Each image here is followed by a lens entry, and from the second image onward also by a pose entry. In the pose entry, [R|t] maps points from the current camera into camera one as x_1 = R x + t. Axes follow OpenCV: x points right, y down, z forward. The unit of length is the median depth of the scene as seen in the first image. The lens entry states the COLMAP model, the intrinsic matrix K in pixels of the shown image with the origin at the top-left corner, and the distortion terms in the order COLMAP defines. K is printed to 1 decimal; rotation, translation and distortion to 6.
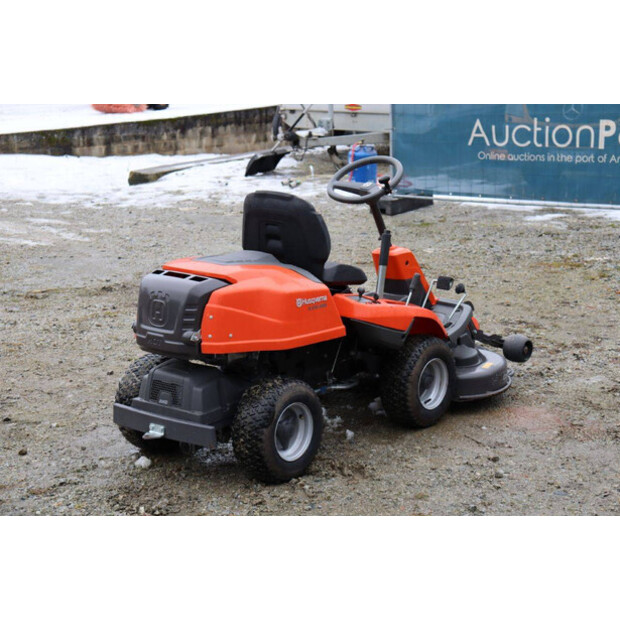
lens RADIAL K [[1230.9, 0, 313.6], [0, 1230.9, 307.9], [0, 0, 1]] dist [0.269887, 0.000000]
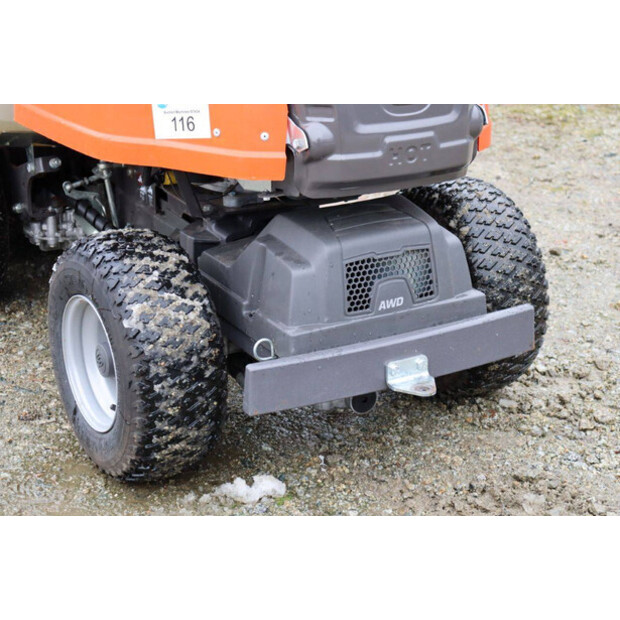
lens RADIAL K [[1447.7, 0, 309.7], [0, 1447.7, 312.4], [0, 0, 1]] dist [0.363386, 0.000000]
pose [[0.362680, -0.317794, 0.876054, -0.405373], [0.194210, 0.945193, 0.262474, -0.038767], [-0.911453, 0.074944, 0.404521, 0.608453]]
